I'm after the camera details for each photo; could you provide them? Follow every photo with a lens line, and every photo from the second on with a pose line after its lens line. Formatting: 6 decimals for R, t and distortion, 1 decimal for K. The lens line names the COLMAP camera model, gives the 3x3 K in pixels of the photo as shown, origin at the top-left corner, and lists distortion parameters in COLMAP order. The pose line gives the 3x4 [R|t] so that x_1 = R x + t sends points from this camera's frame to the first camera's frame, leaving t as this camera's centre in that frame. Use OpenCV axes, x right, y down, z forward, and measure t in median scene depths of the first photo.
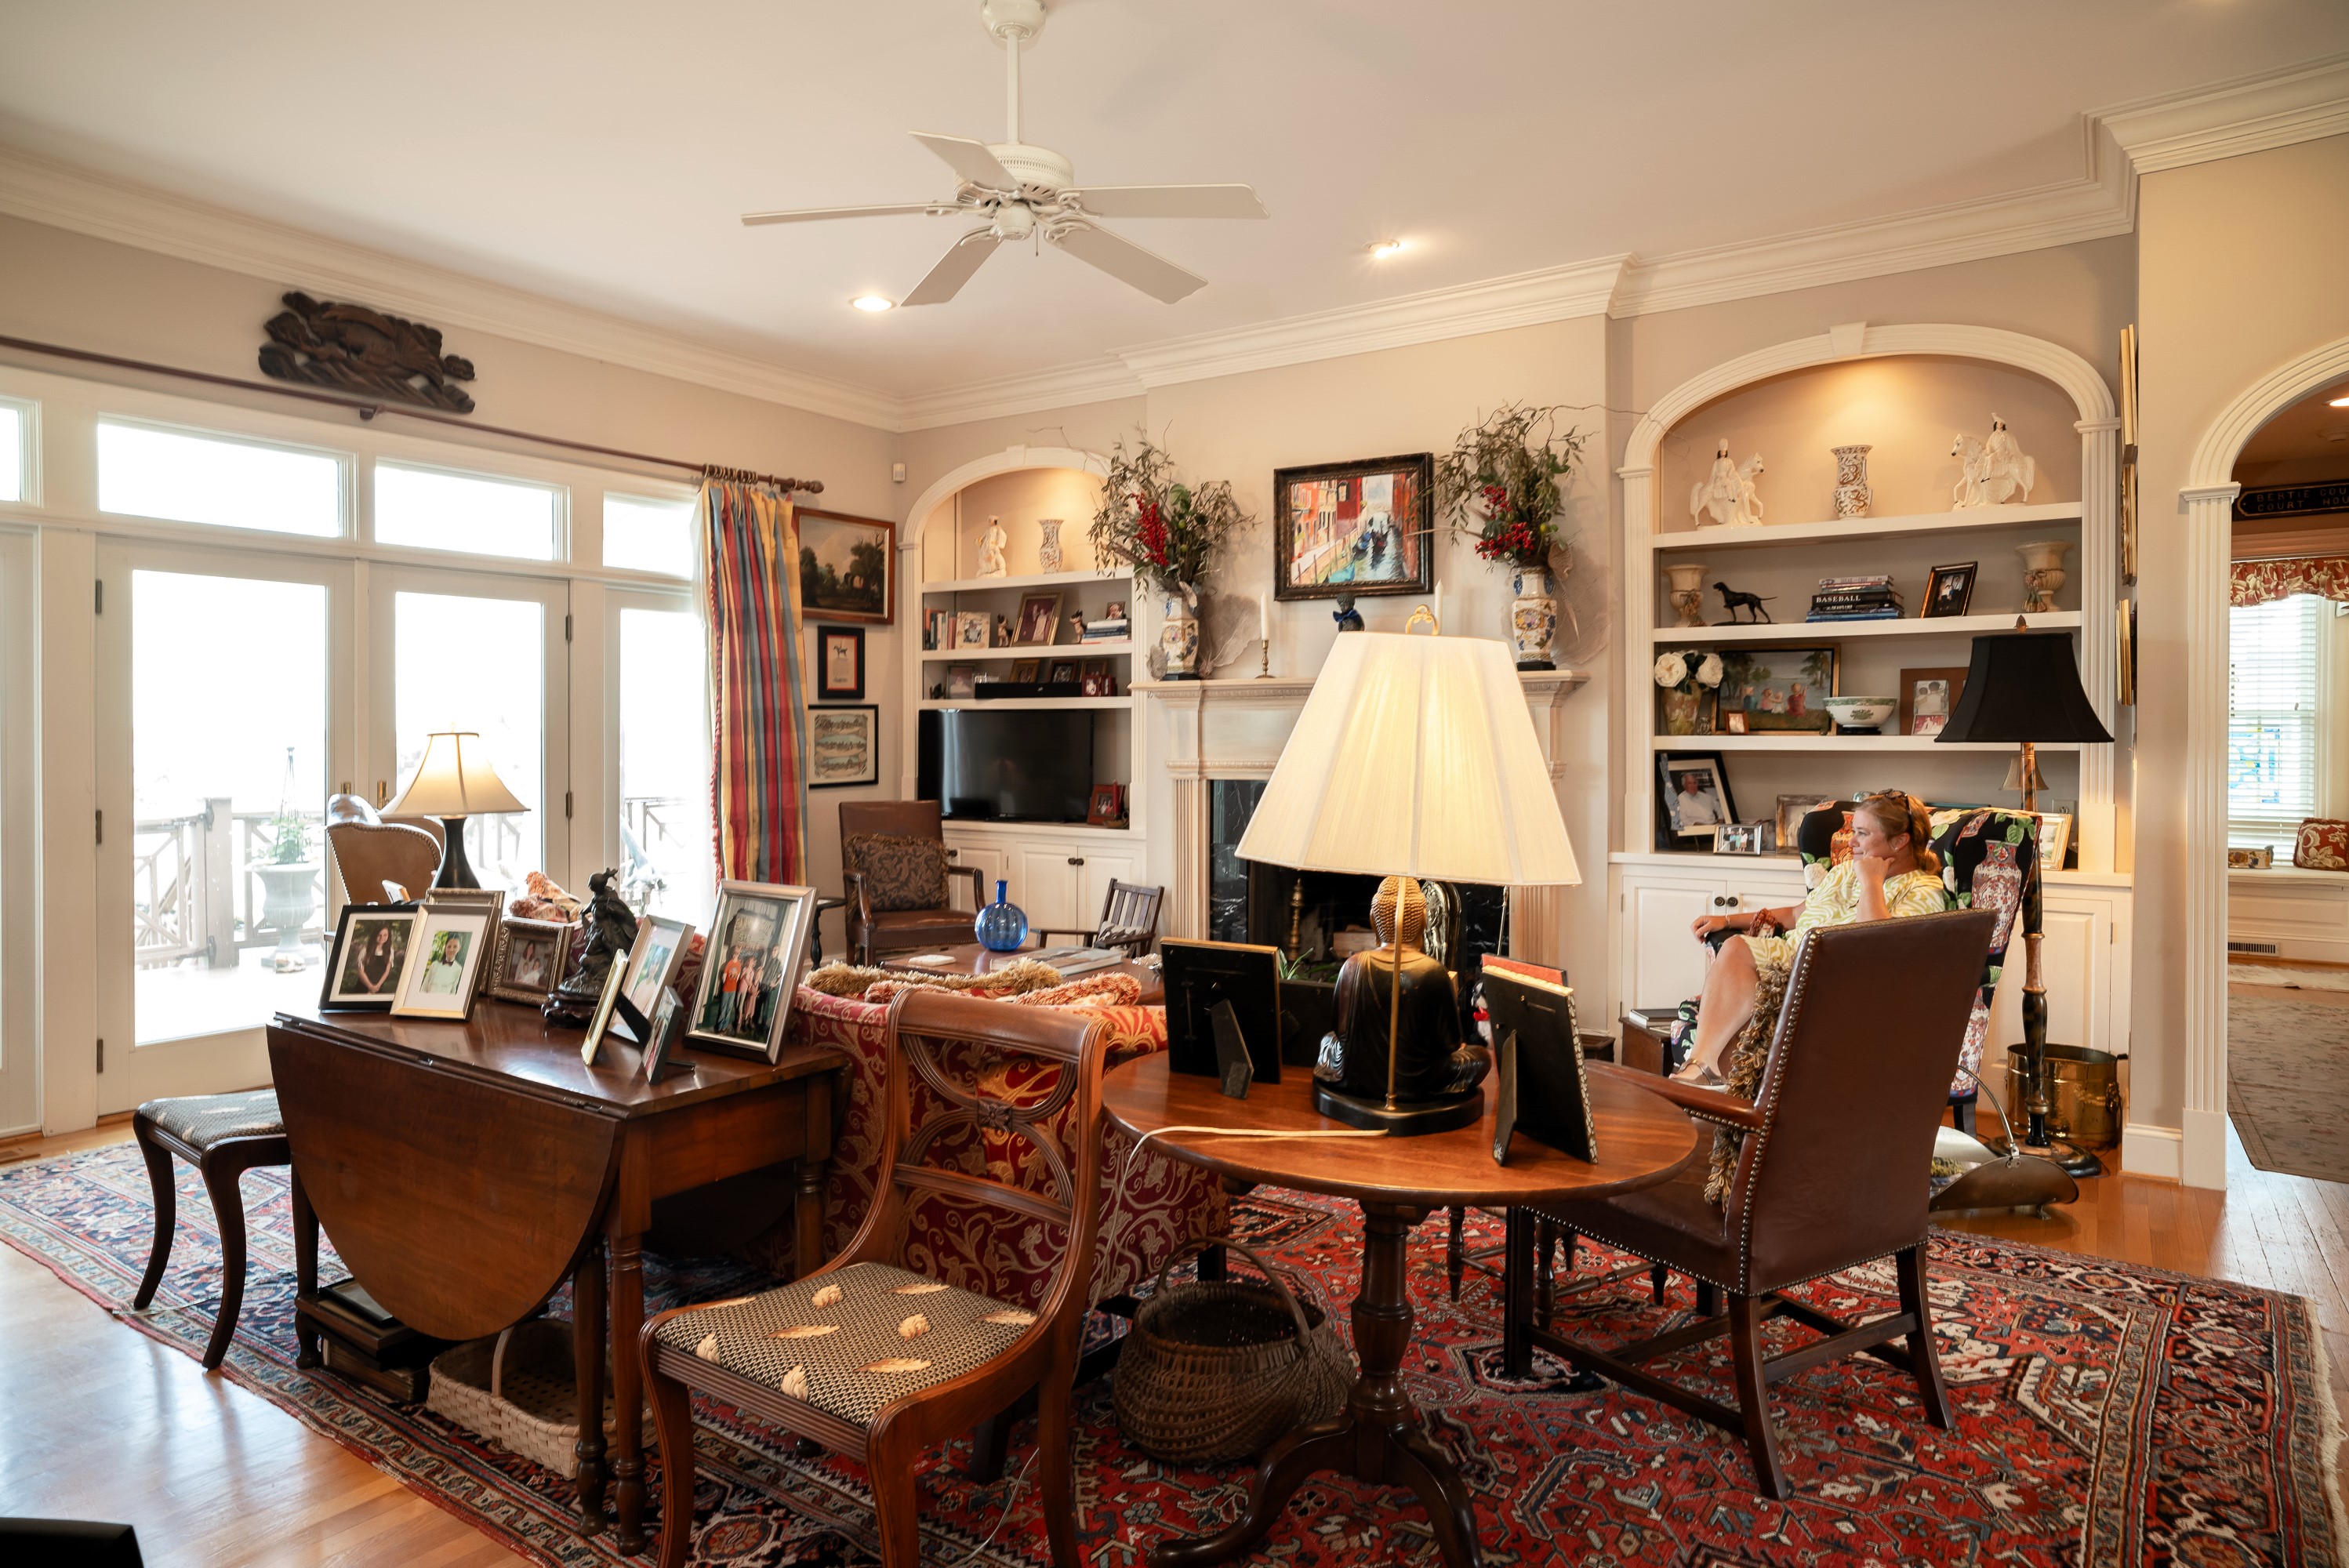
lens RADIAL K [[1384.2, 0, 1174.5], [0, 1384.2, 784.0], [0, 0, 1]] dist [-0.077342, 0.047840]
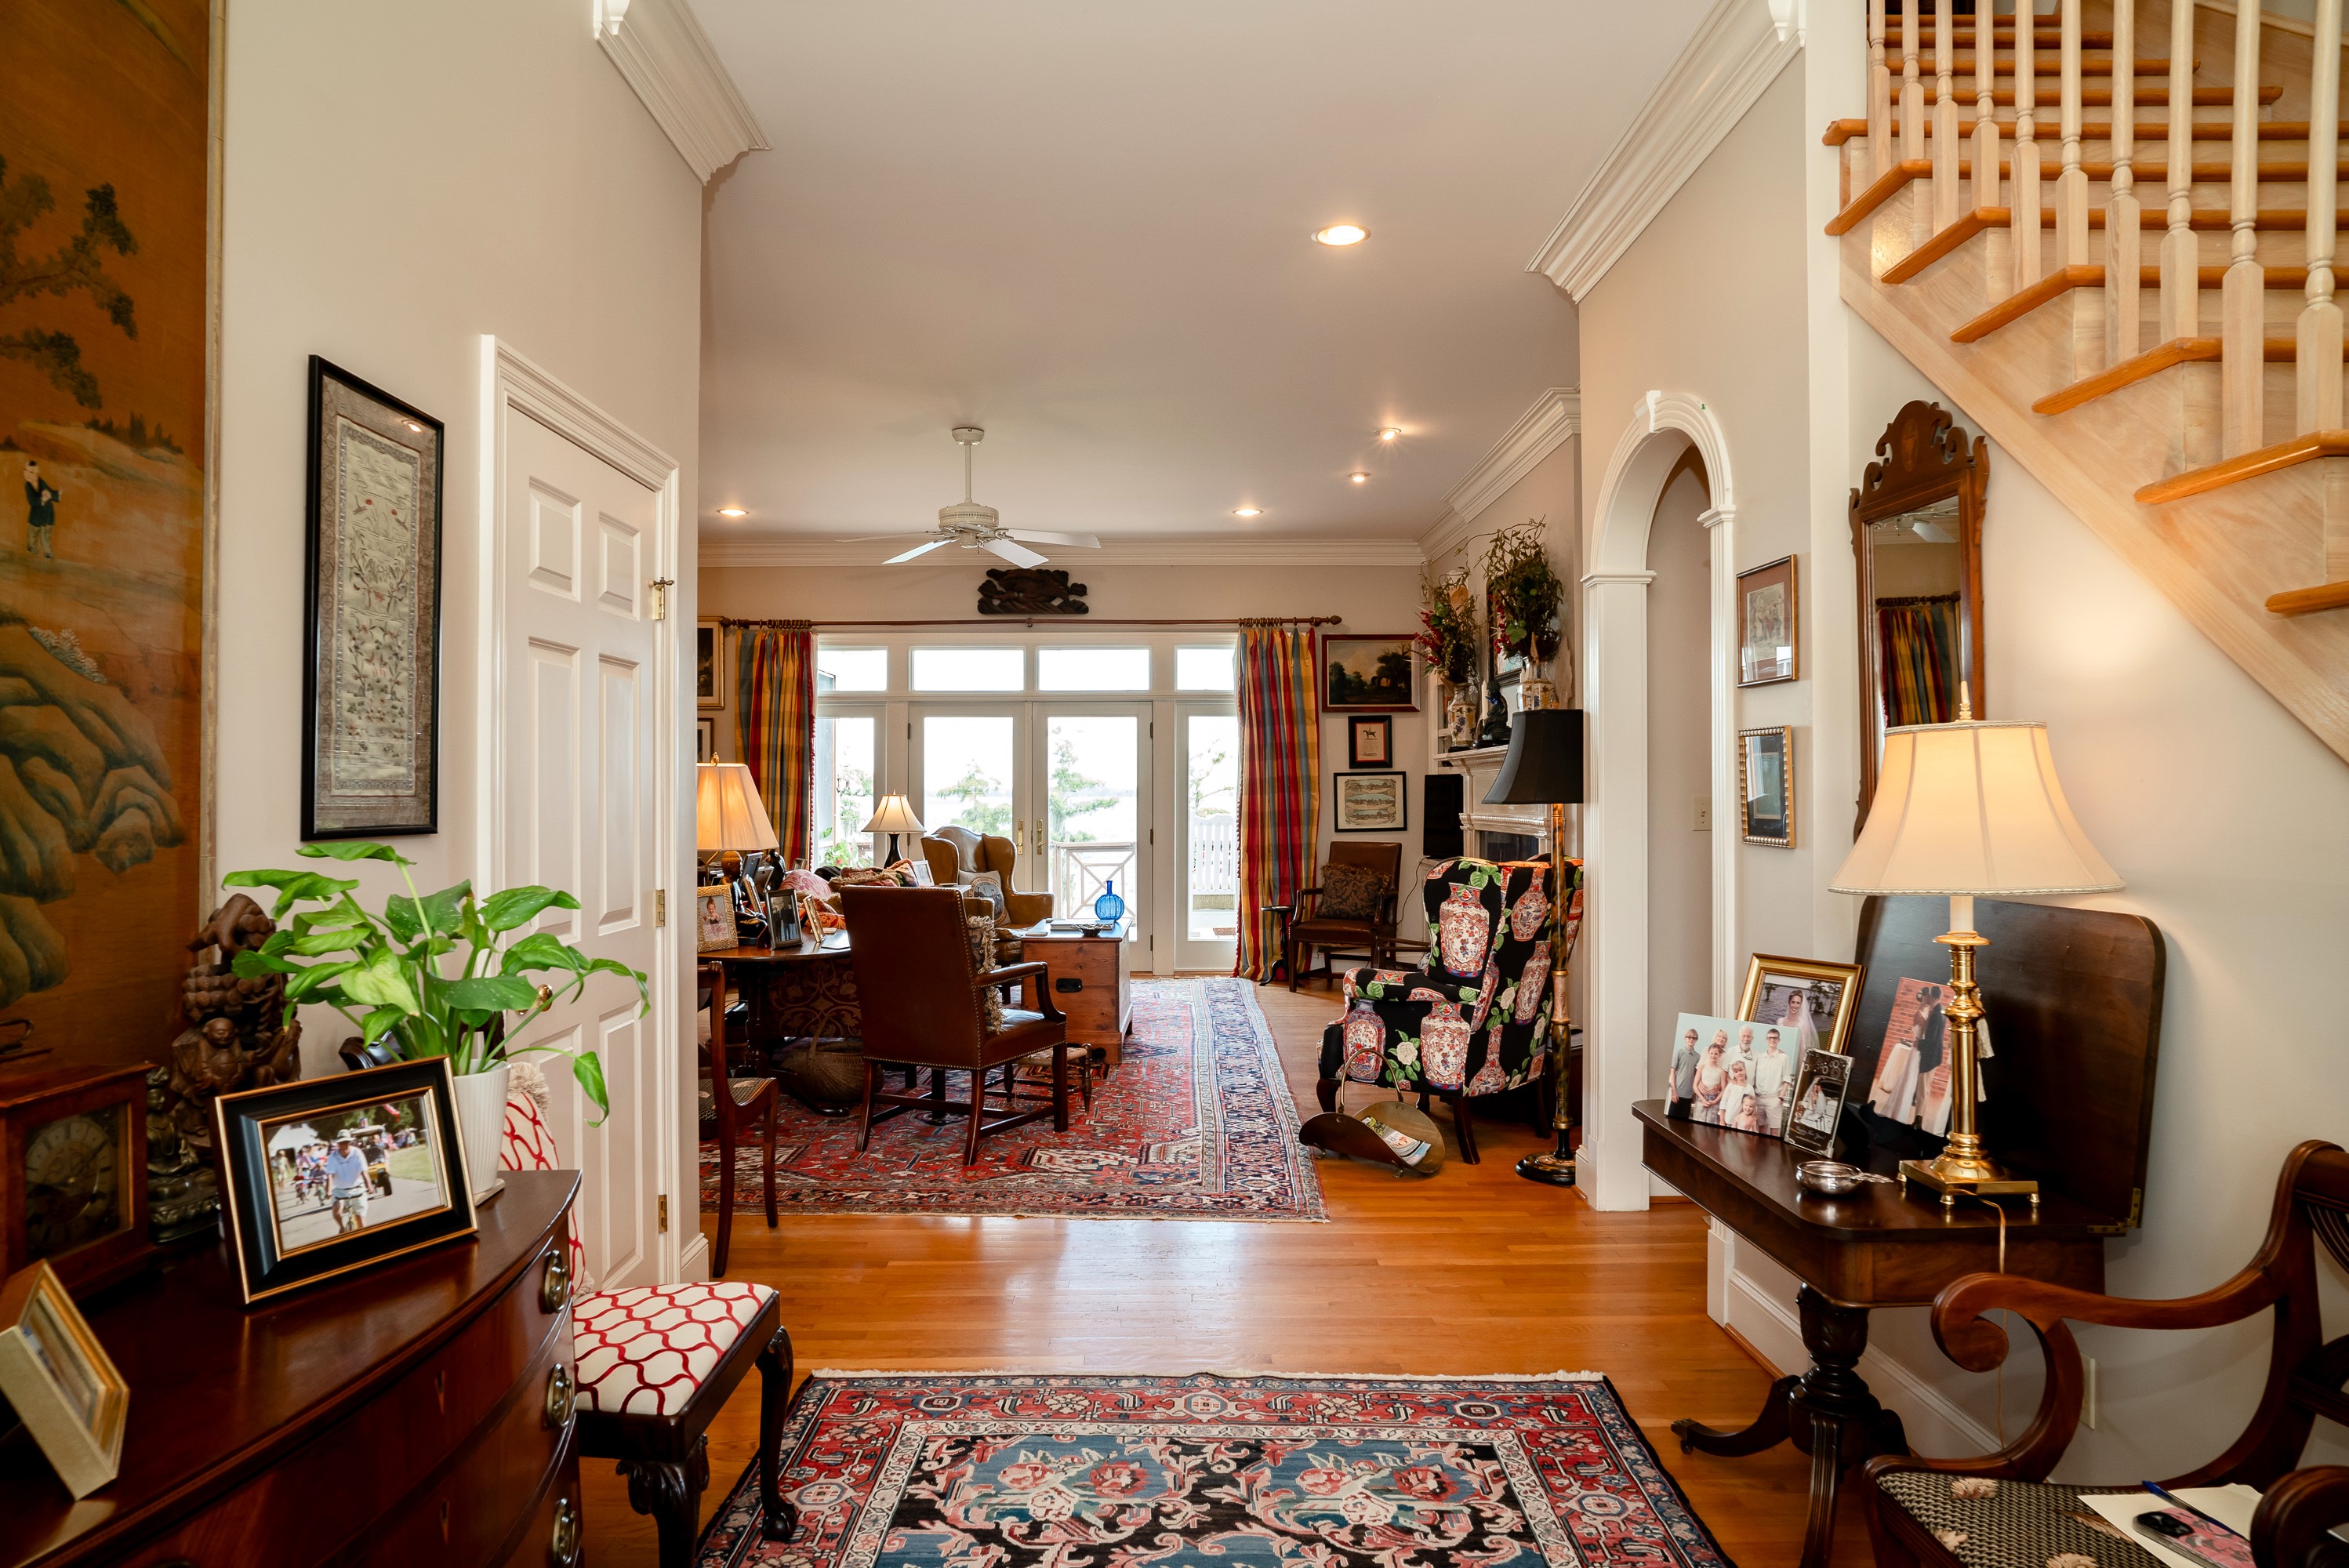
lens RADIAL K [[1384.2, 0, 1174.5], [0, 1384.2, 784.0], [0, 0, 1]] dist [-0.077342, 0.047840]
pose [[0.594945, -0.006142, -0.803743, 0.918012], [-0.024443, 0.999370, -0.025730, -0.006451], [0.803395, 0.034954, 0.594420, 0.024852]]
